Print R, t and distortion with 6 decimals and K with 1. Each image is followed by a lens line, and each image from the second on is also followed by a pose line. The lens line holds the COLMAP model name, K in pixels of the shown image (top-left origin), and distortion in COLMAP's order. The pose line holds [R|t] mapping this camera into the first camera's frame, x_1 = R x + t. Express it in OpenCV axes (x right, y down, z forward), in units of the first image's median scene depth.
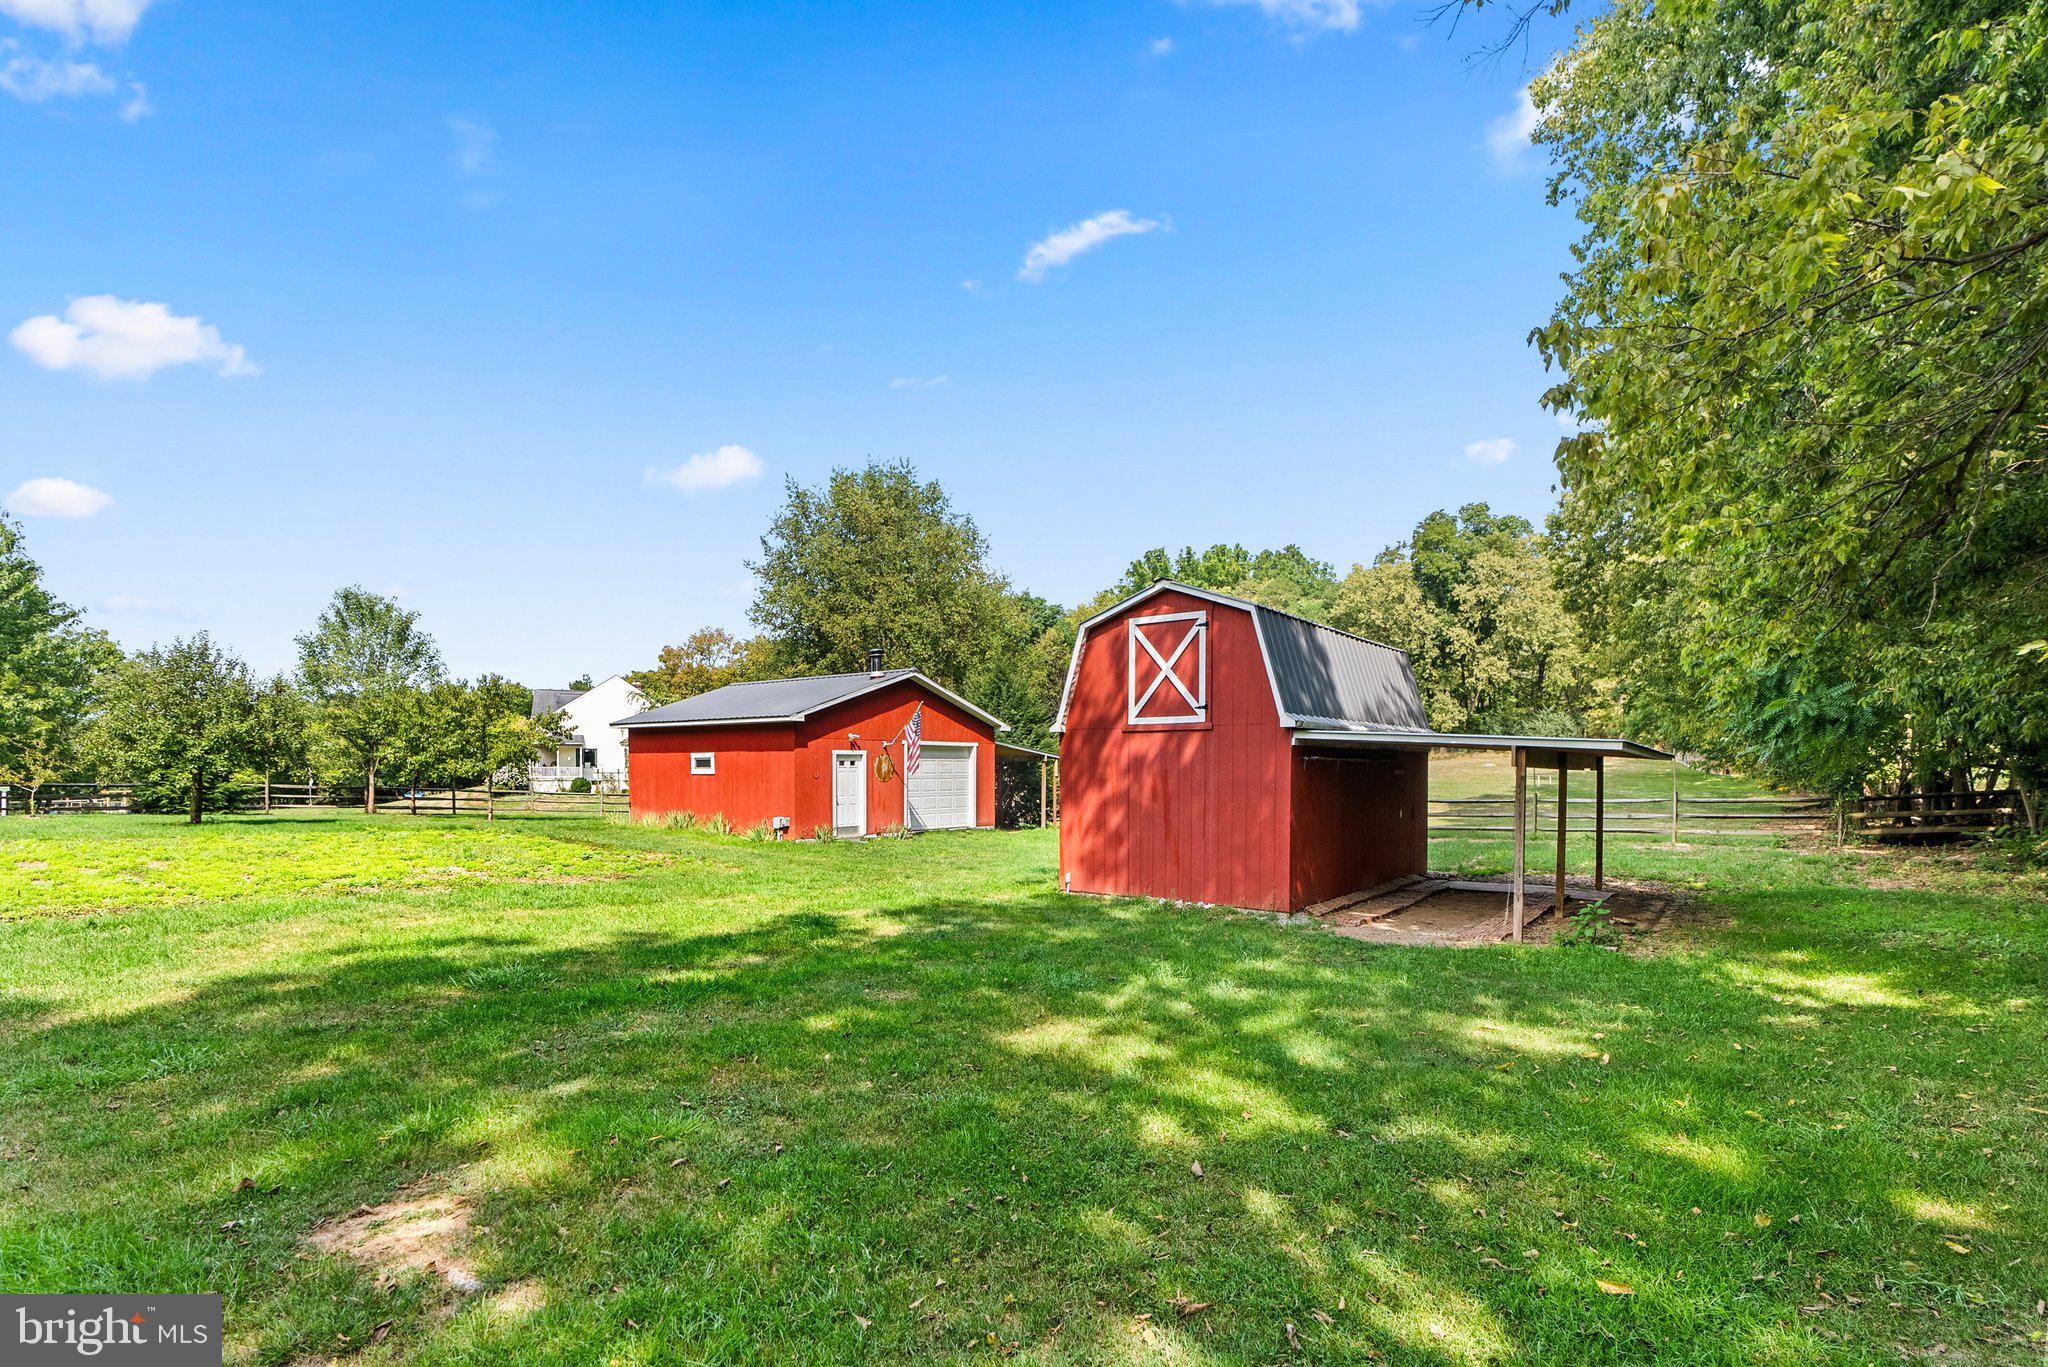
lens RADIAL K [[941.0, 0, 1014.5], [0, 941.0, 774.8], [0, 0, 1]] dist [-0.000713, 0.000266]
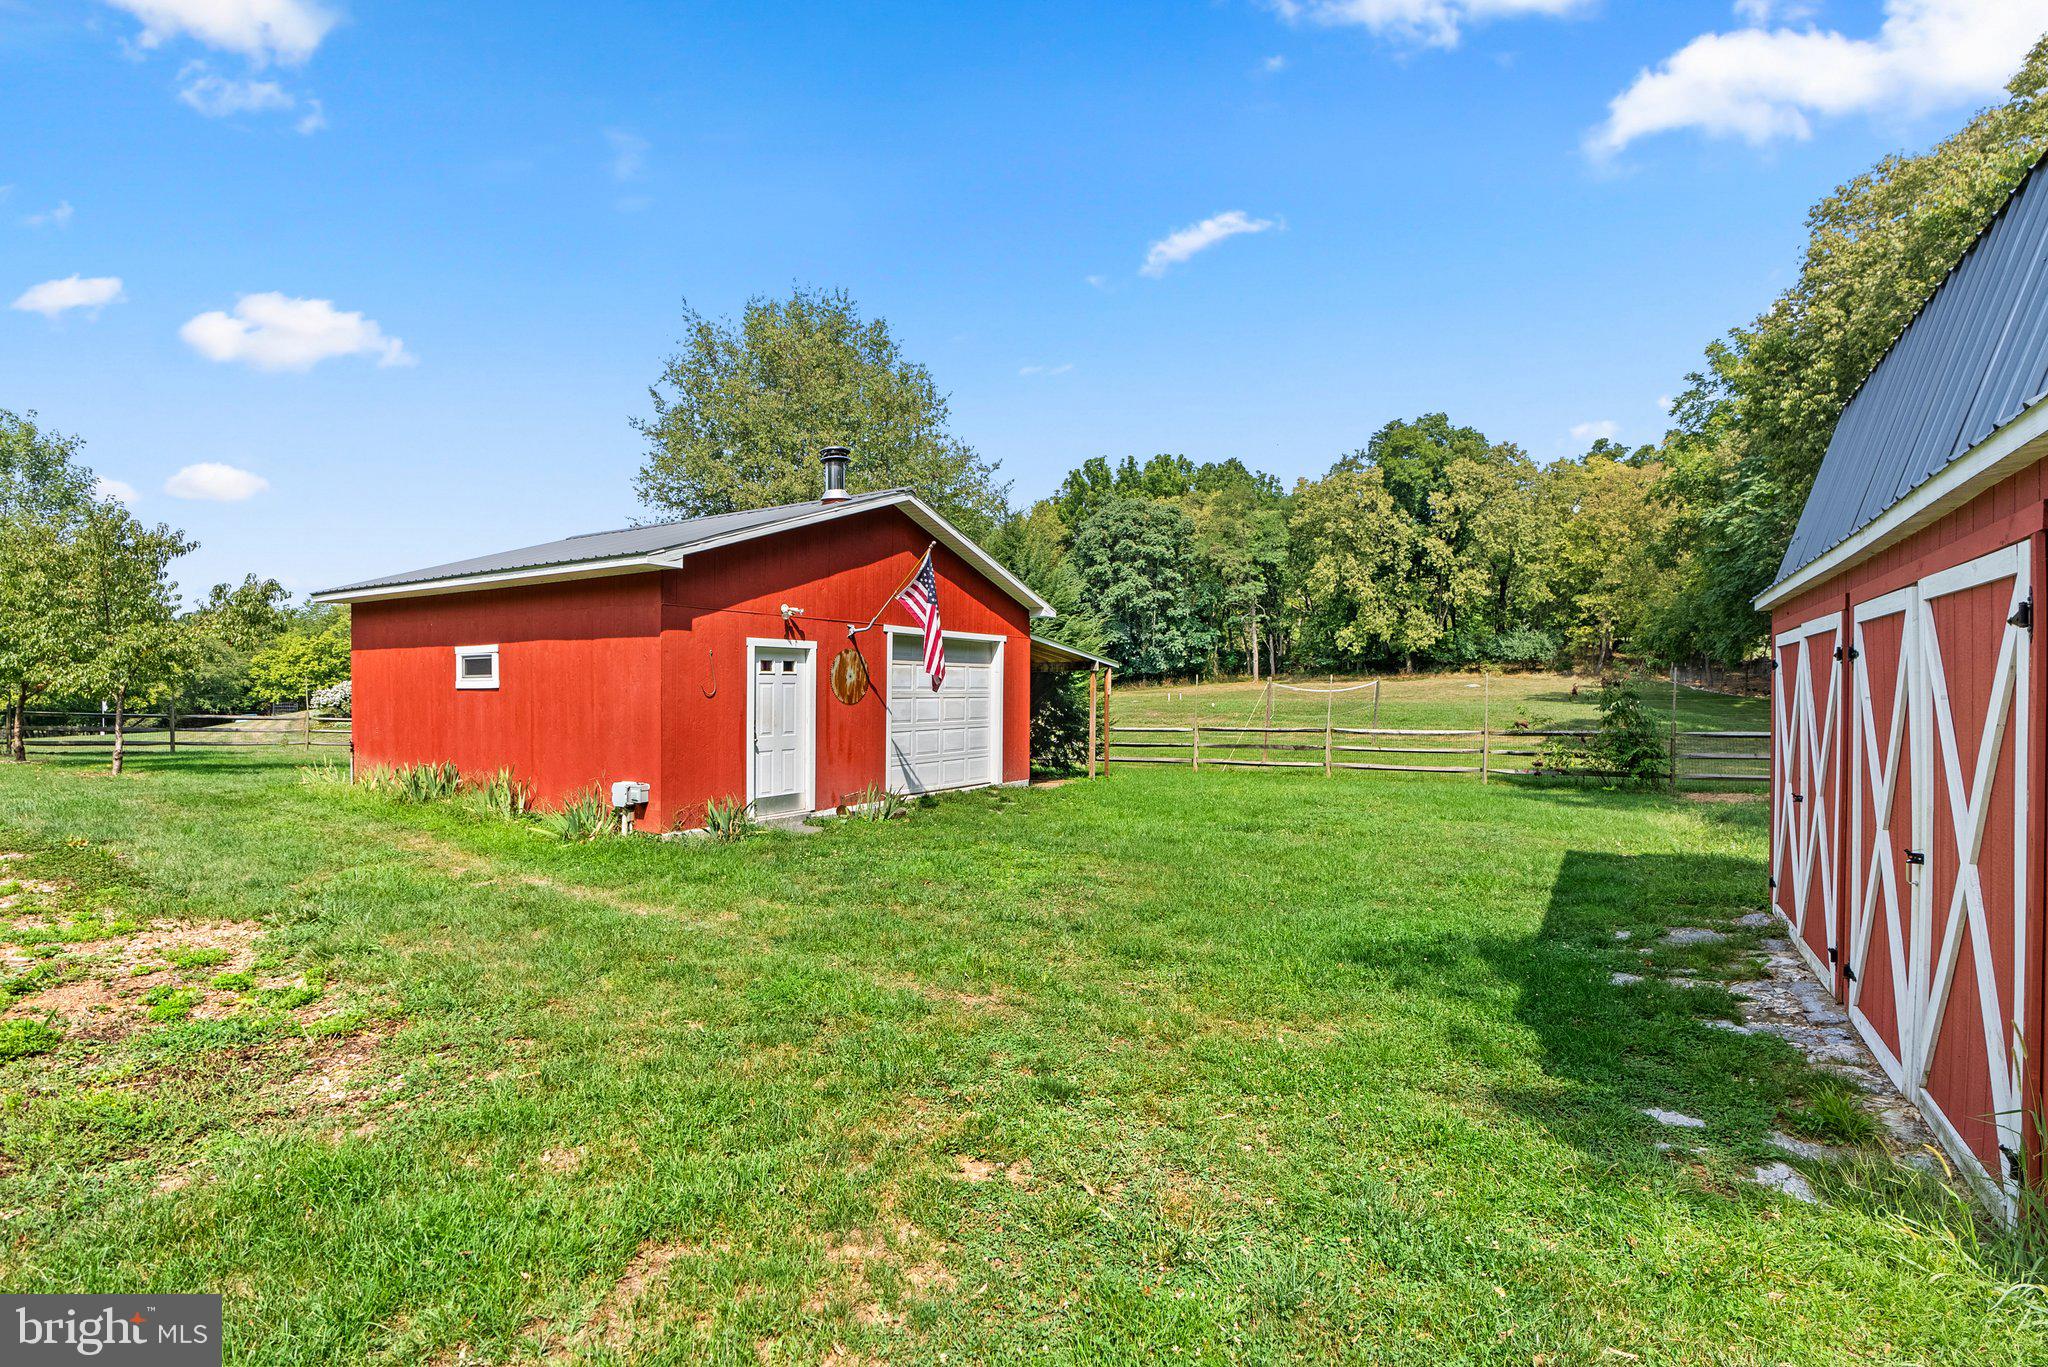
lens RADIAL K [[941.0, 0, 1026.4], [0, 941.0, 688.6], [0, 0, 1]] dist [-0.000713, 0.000266]
pose [[0.995081, 0.001383, 0.099059, -0.040904], [-0.000522, 0.999962, -0.008720, 0.001513], [-0.099067, 0.008626, 0.995043, 0.210332]]
